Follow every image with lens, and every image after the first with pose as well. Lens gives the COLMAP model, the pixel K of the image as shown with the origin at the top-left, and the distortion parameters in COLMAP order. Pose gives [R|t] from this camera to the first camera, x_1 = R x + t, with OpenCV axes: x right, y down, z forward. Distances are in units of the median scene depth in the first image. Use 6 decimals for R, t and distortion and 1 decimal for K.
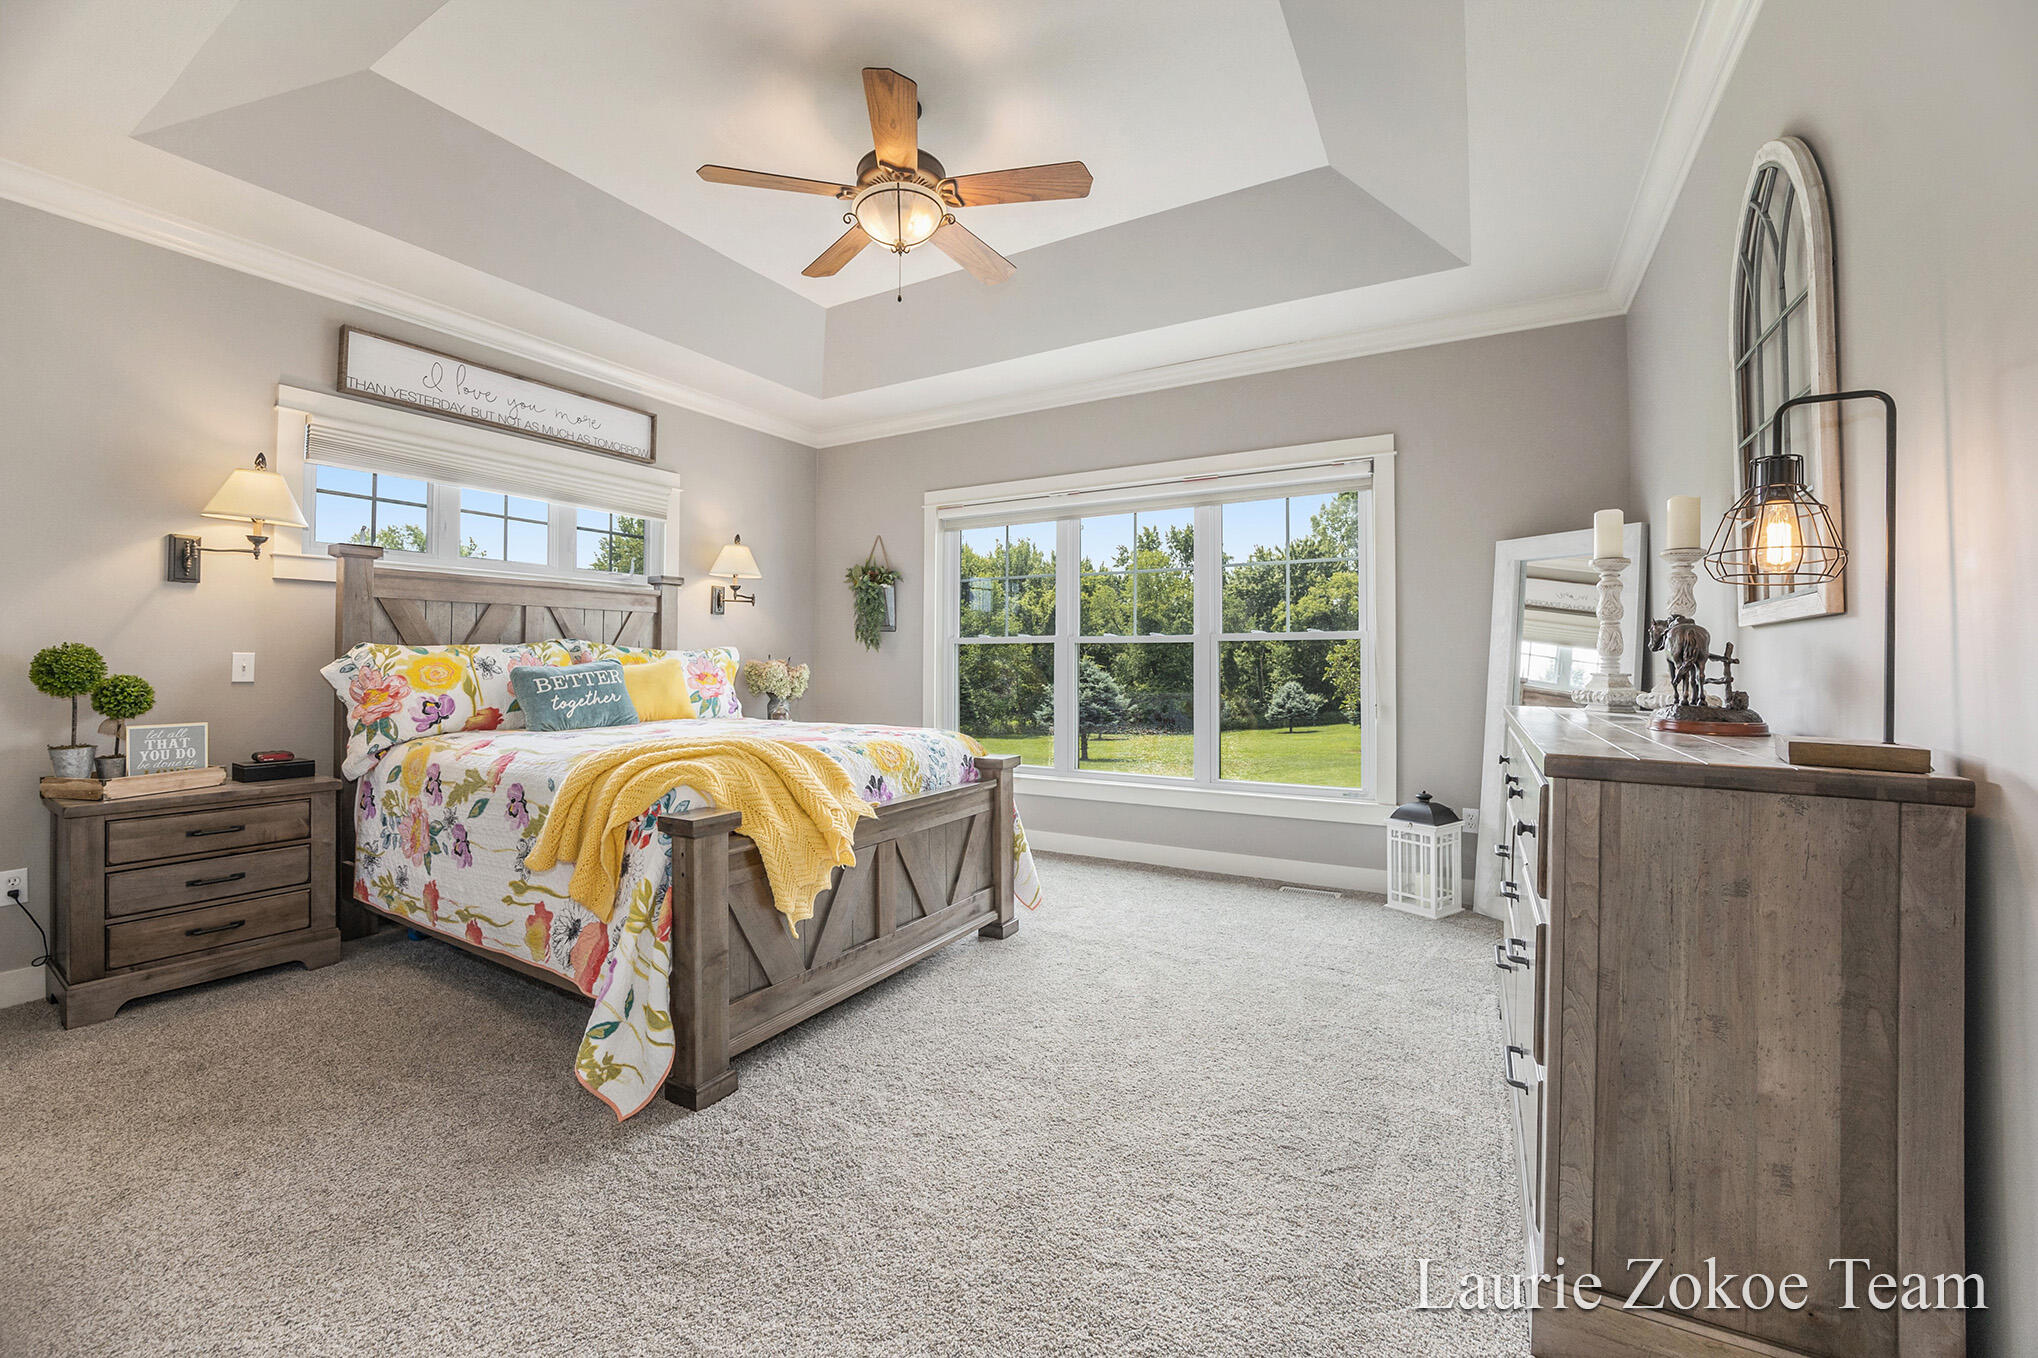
lens RADIAL K [[817.3, 0, 1009.6], [0, 817.3, 667.3], [0, 0, 1]] dist [-0.035386, 0.000175]
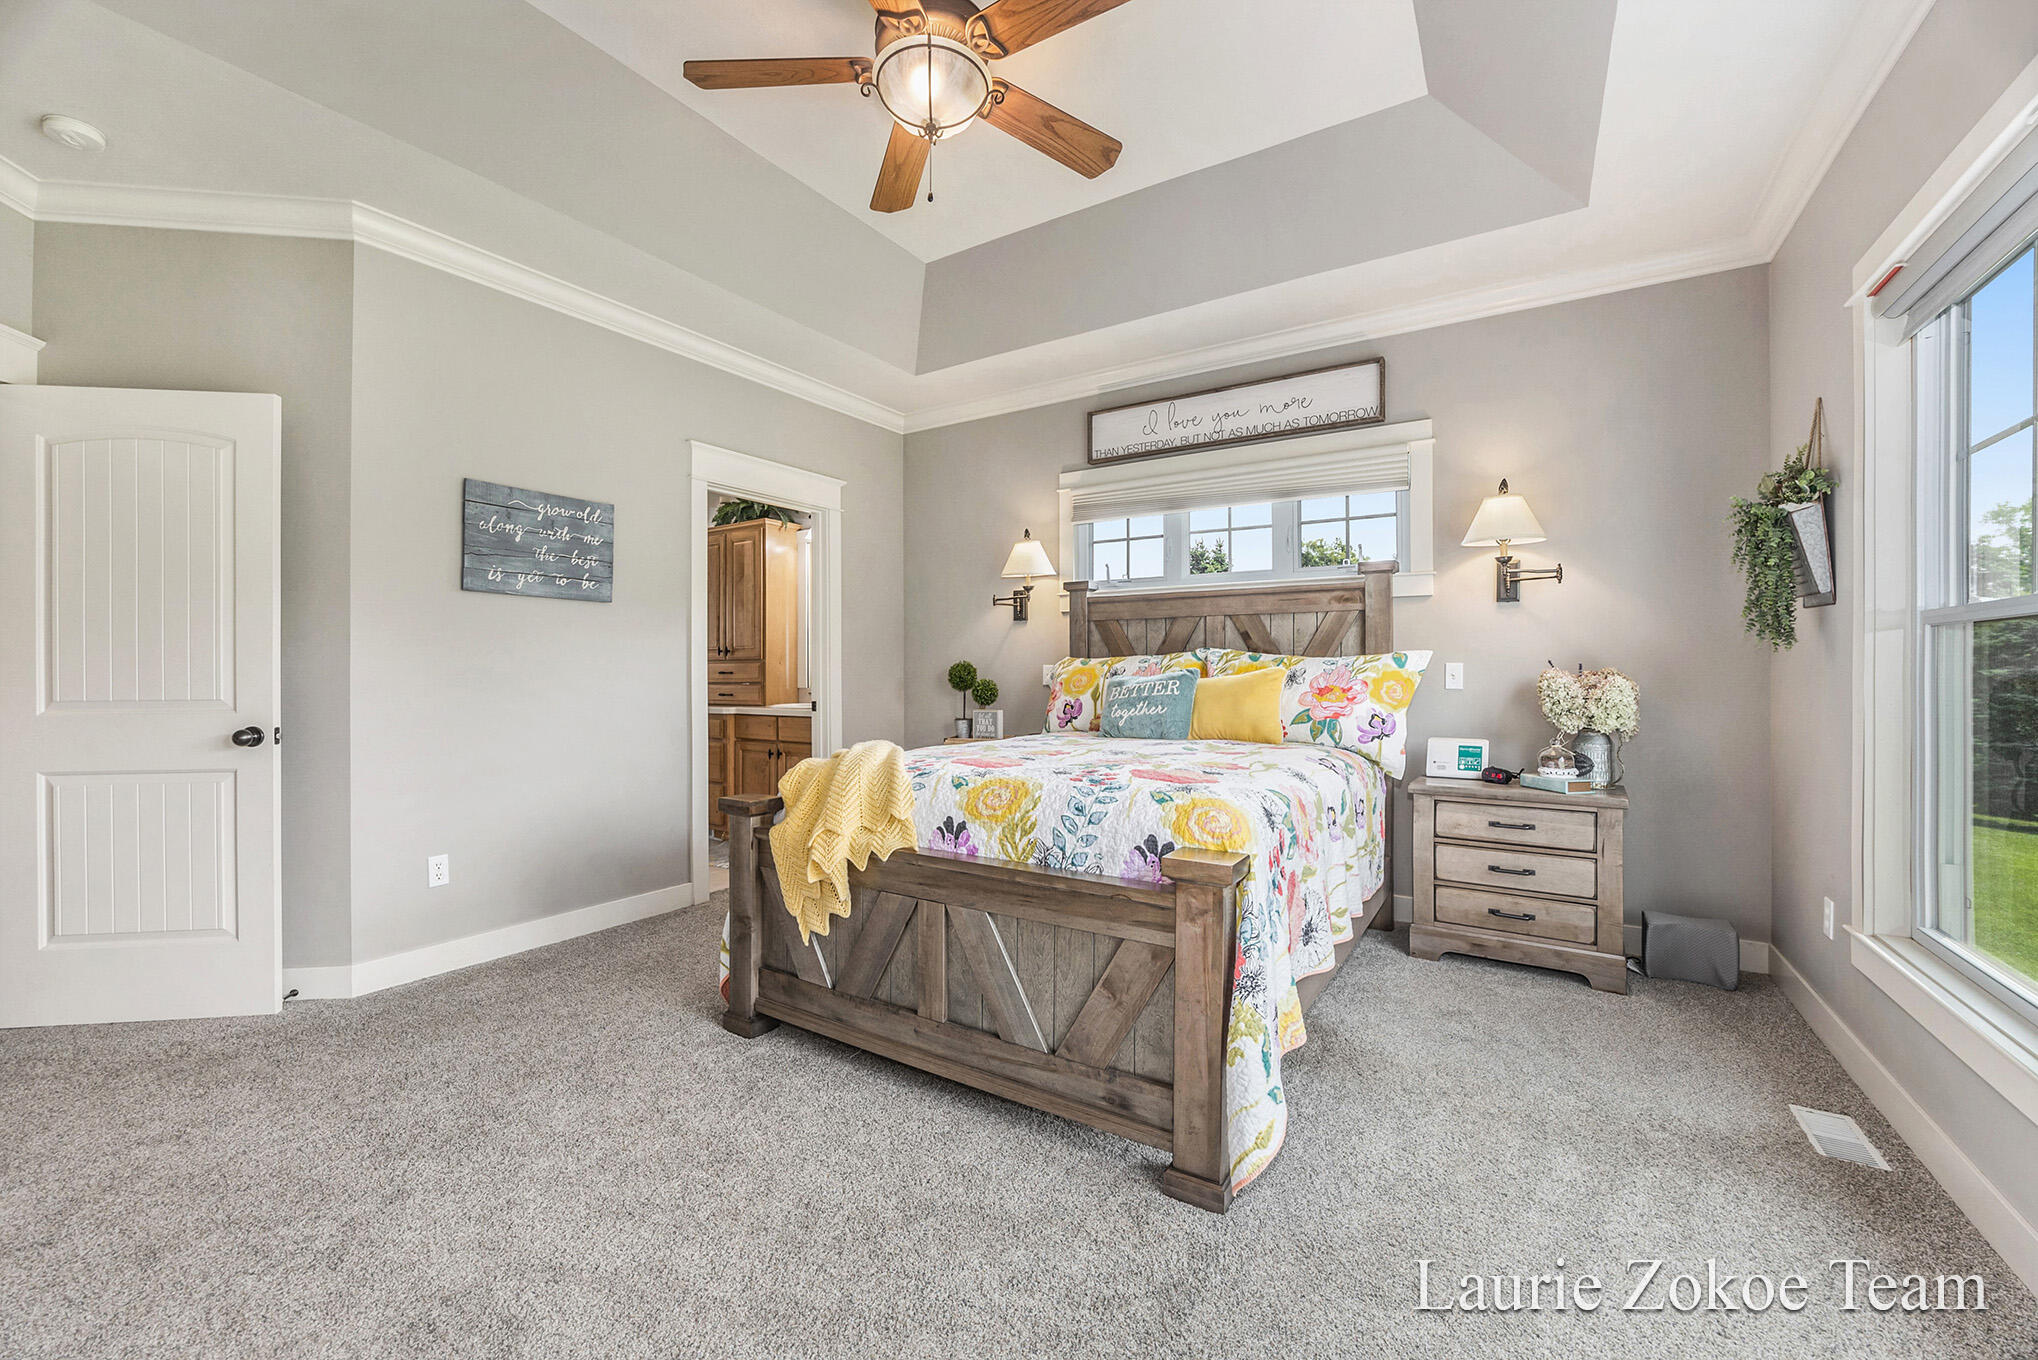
lens RADIAL K [[817.3, 0, 945.5], [0, 817.3, 666.2], [0, 0, 1]] dist [-0.035386, 0.000175]
pose [[-0.084762, -0.007222, -0.996375, 0.498676], [-0.008814, 0.999940, -0.006498, -0.004956], [0.996362, 0.008231, -0.084820, 0.861016]]
